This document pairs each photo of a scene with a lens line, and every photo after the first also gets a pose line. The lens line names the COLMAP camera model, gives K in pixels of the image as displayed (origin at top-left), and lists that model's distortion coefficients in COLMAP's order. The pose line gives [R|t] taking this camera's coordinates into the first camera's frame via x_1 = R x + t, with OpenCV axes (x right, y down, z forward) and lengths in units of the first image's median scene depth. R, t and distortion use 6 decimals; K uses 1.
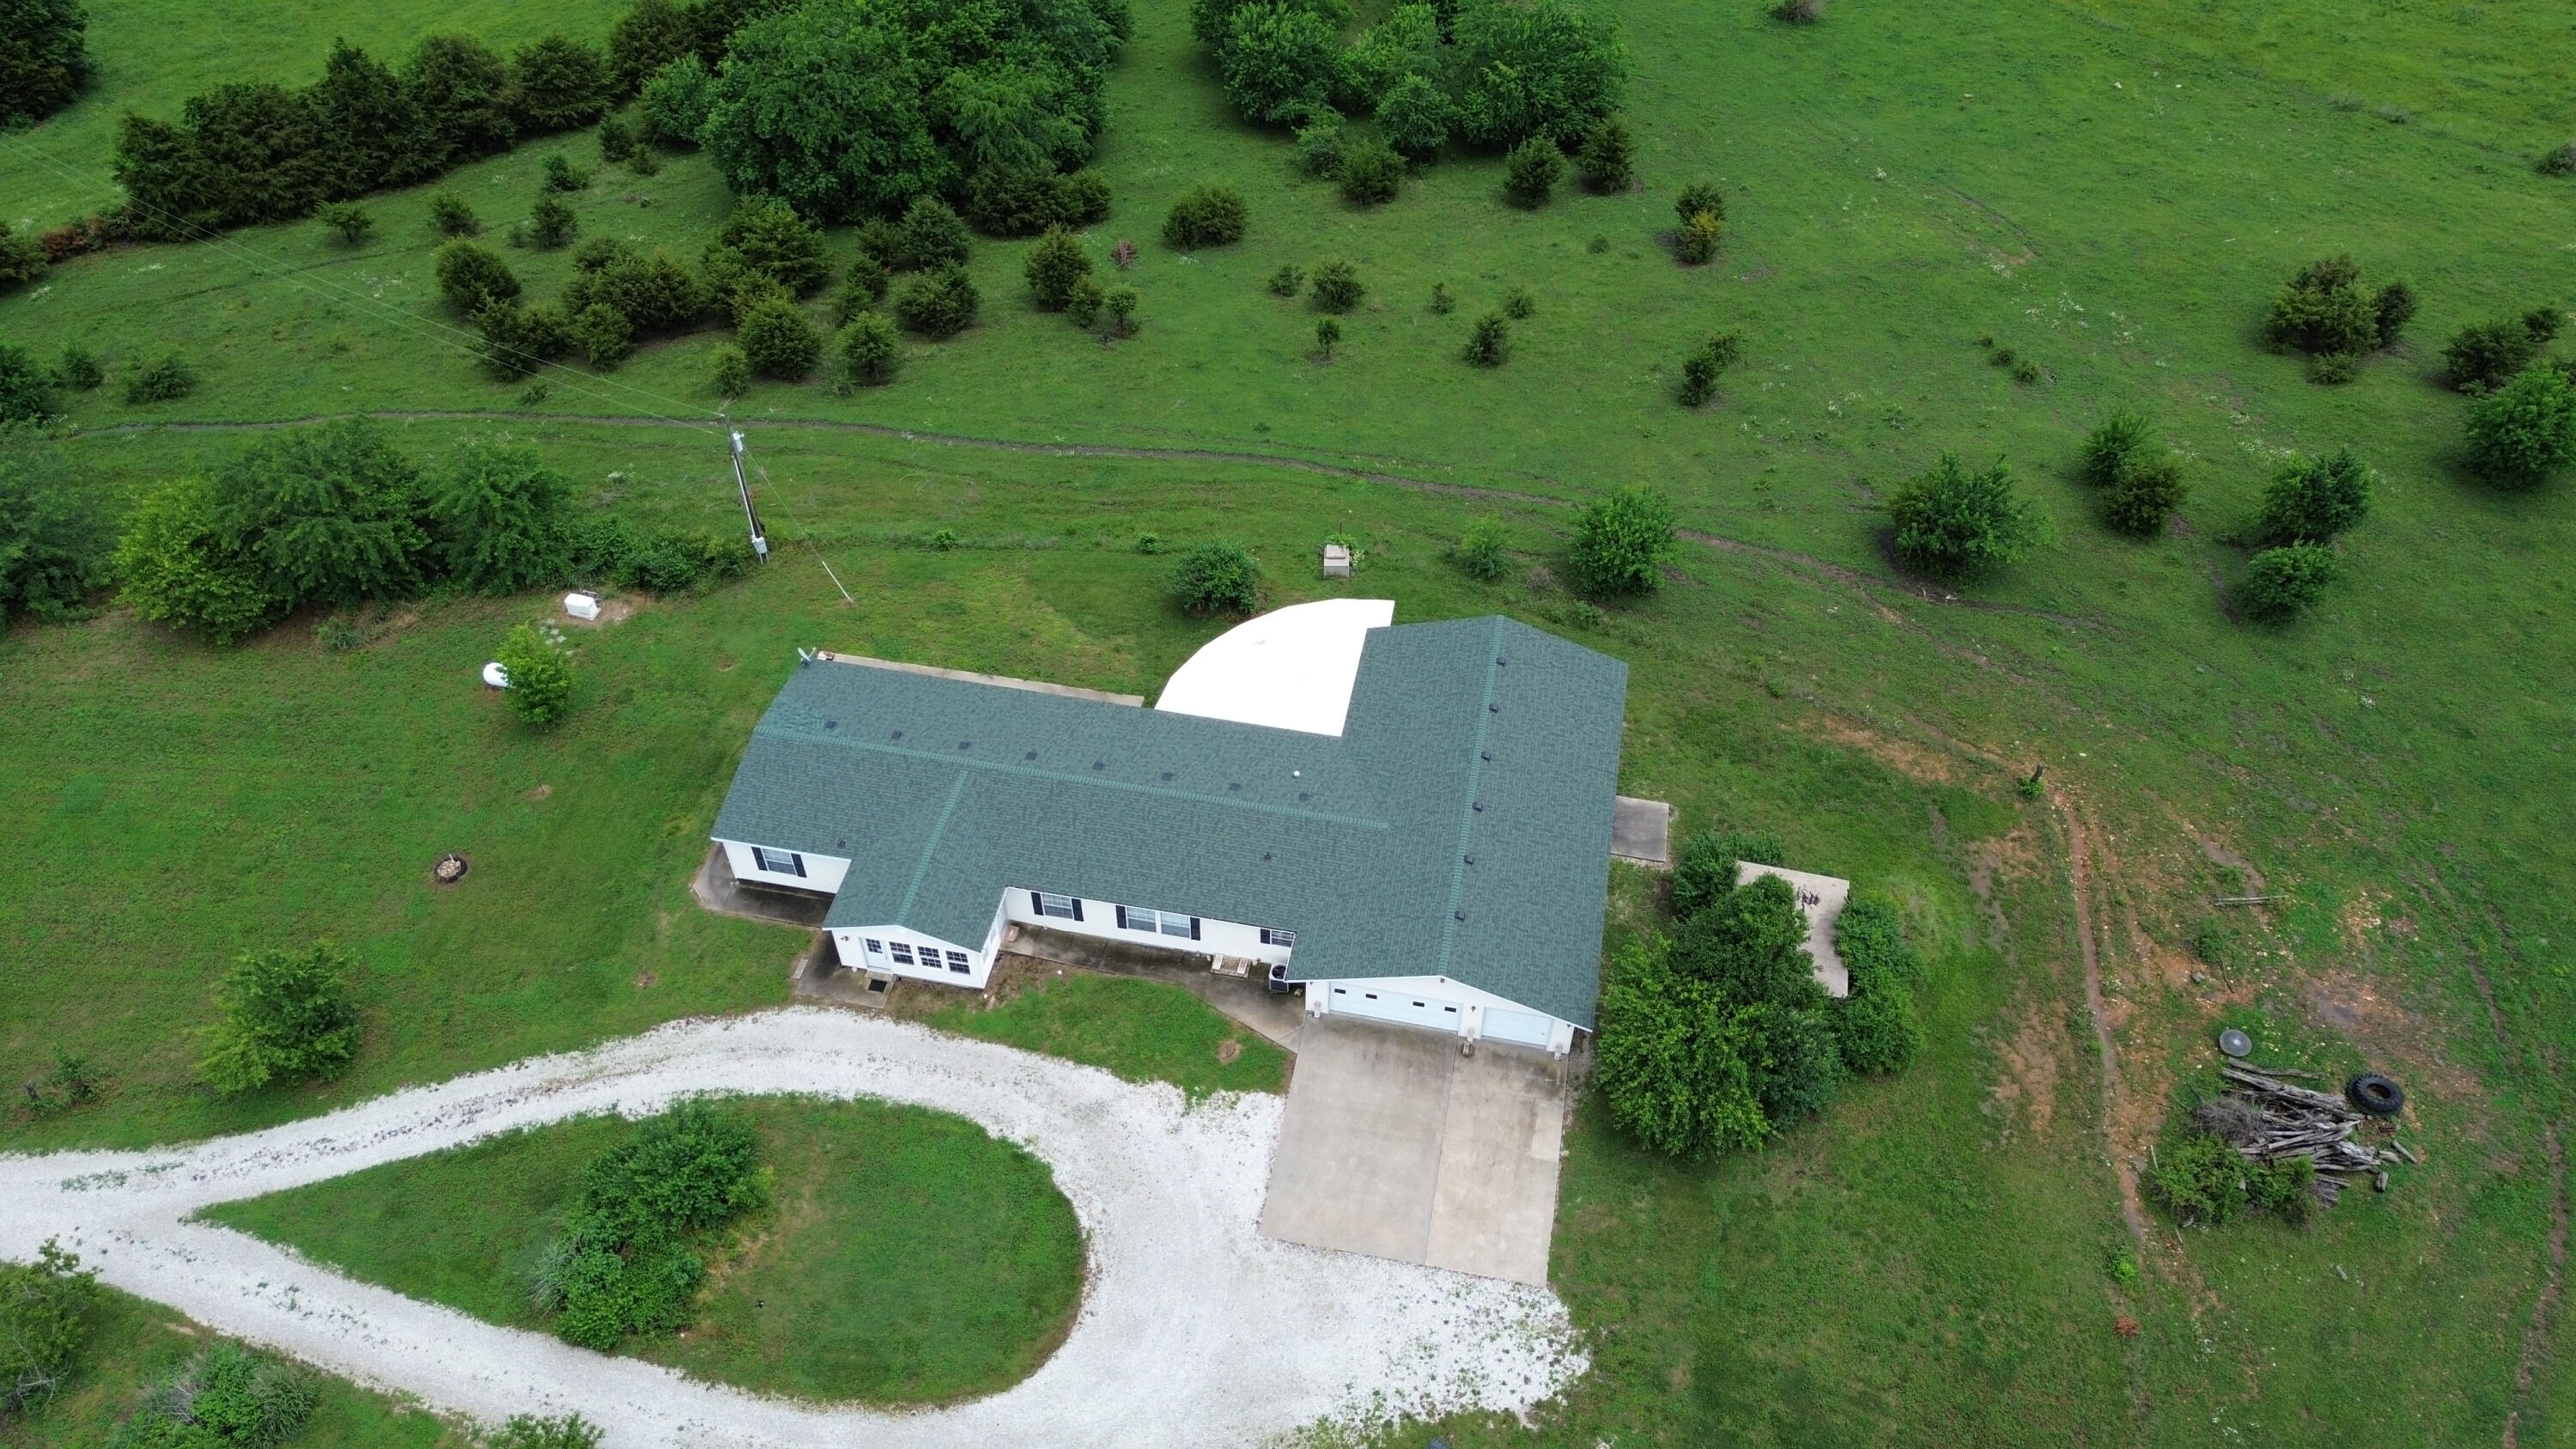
lens RADIAL K [[1824.0, 0, 1294.3], [0, 1824.0, 705.5], [0, 0, 1]] dist [0.069862, -0.065566]
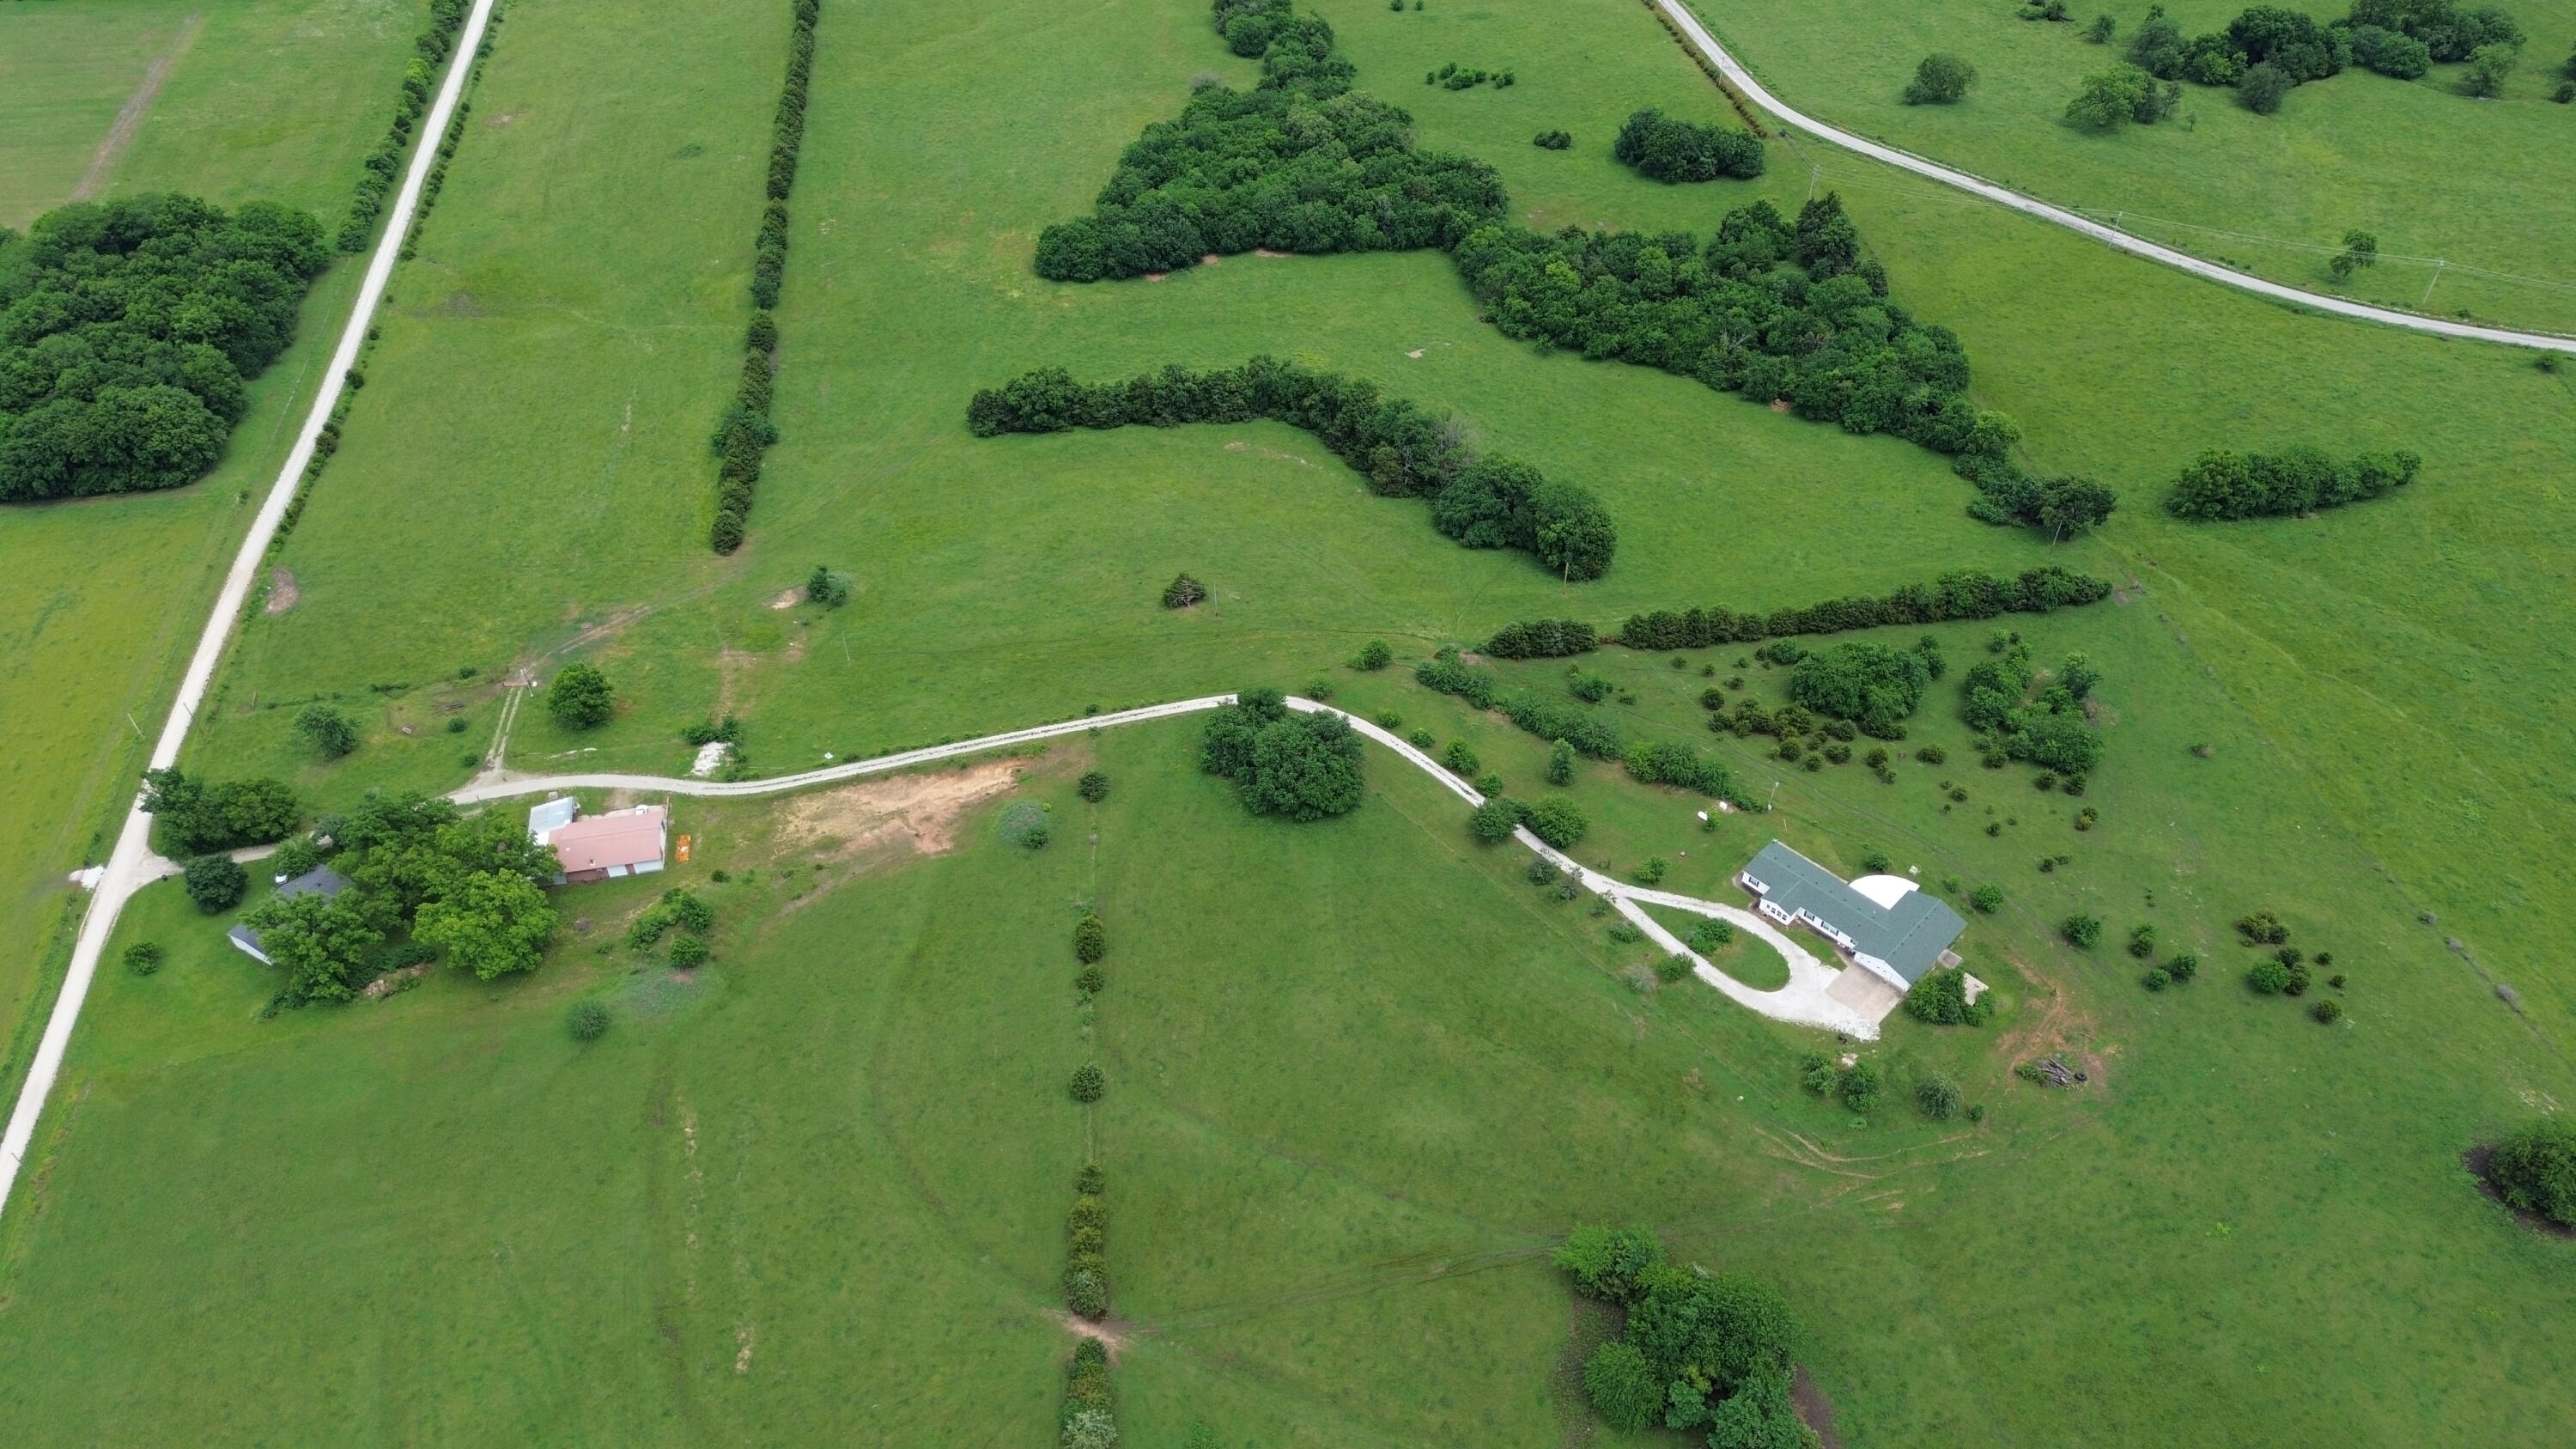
lens RADIAL K [[1824.0, 0, 1294.3], [0, 1824.0, 705.5], [0, 0, 1]] dist [0.069862, -0.065566]
pose [[0.838199, 0.366052, -0.404264, 0.456507], [-0.393699, 0.919101, 0.015932, 0.063302], [0.377391, 0.145804, 0.914504, -3.792099]]
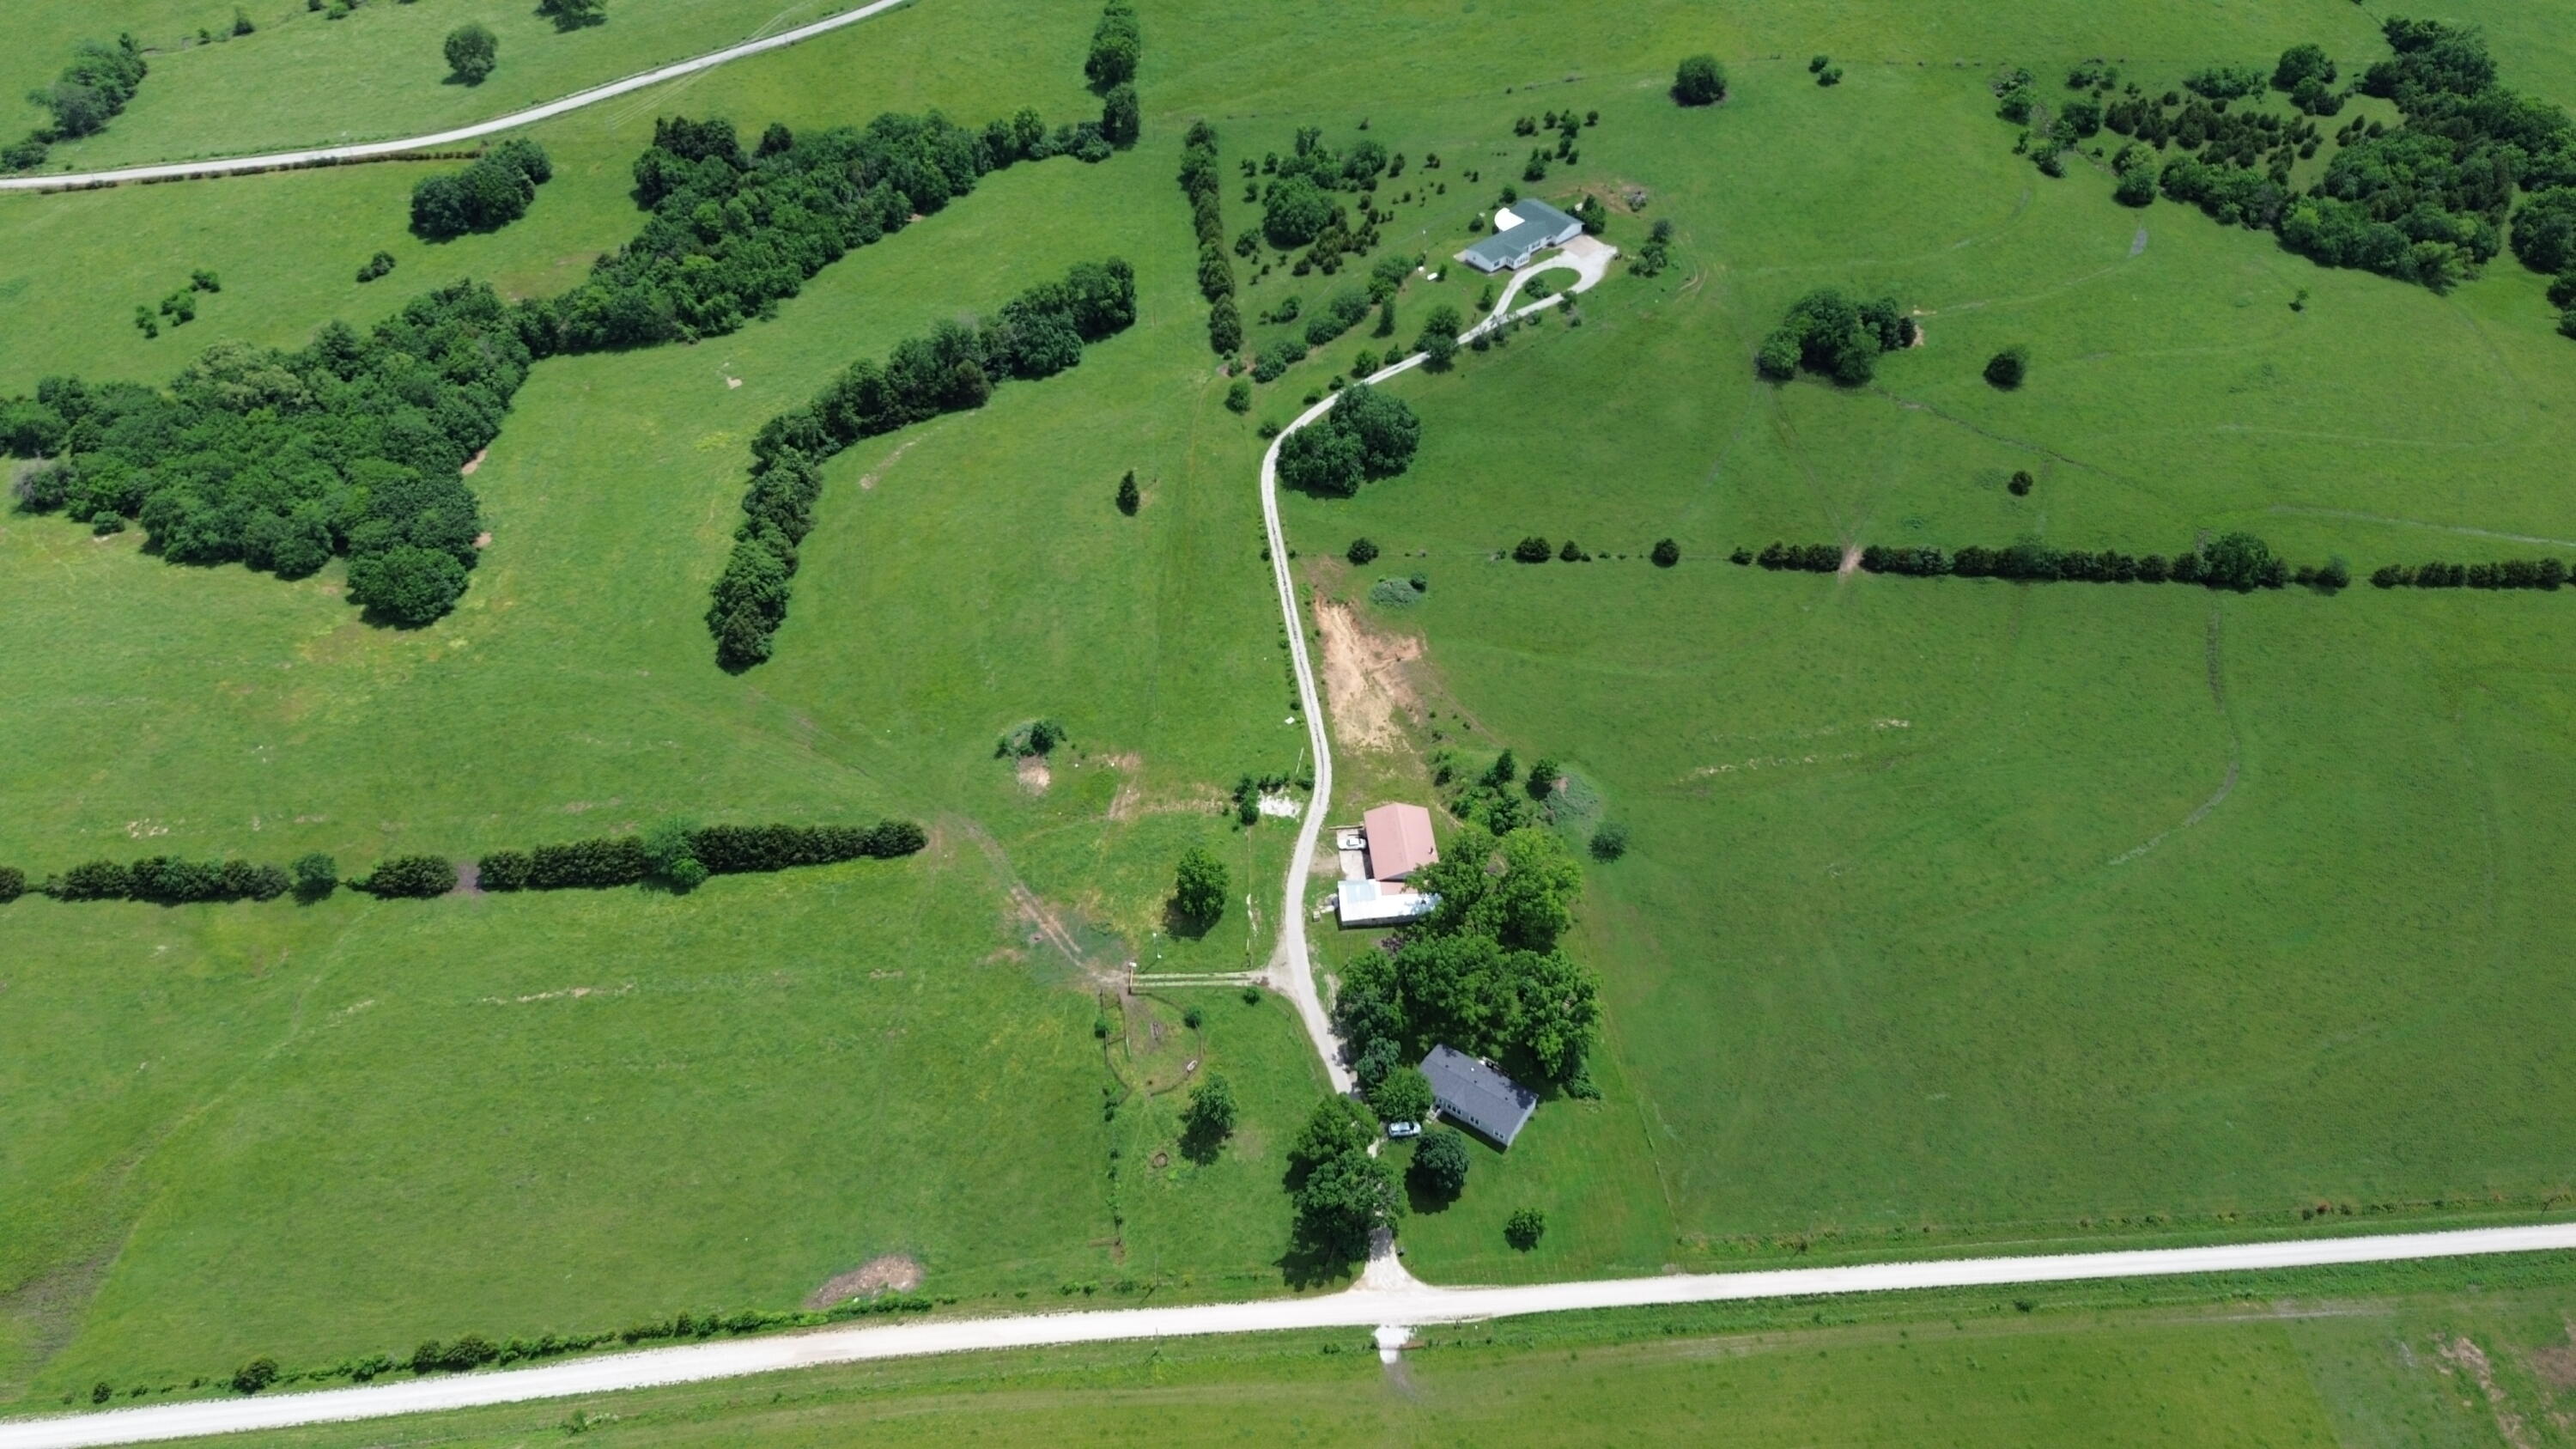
lens RADIAL K [[1824.0, 0, 1294.3], [0, 1824.0, 705.5], [0, 0, 1]] dist [0.069862, -0.065566]
pose [[0.616408, -0.547088, 0.566335, -5.795797], [0.584682, 0.799749, 0.136192, 0.033137], [-0.527435, 0.247176, 0.812844, -3.932339]]
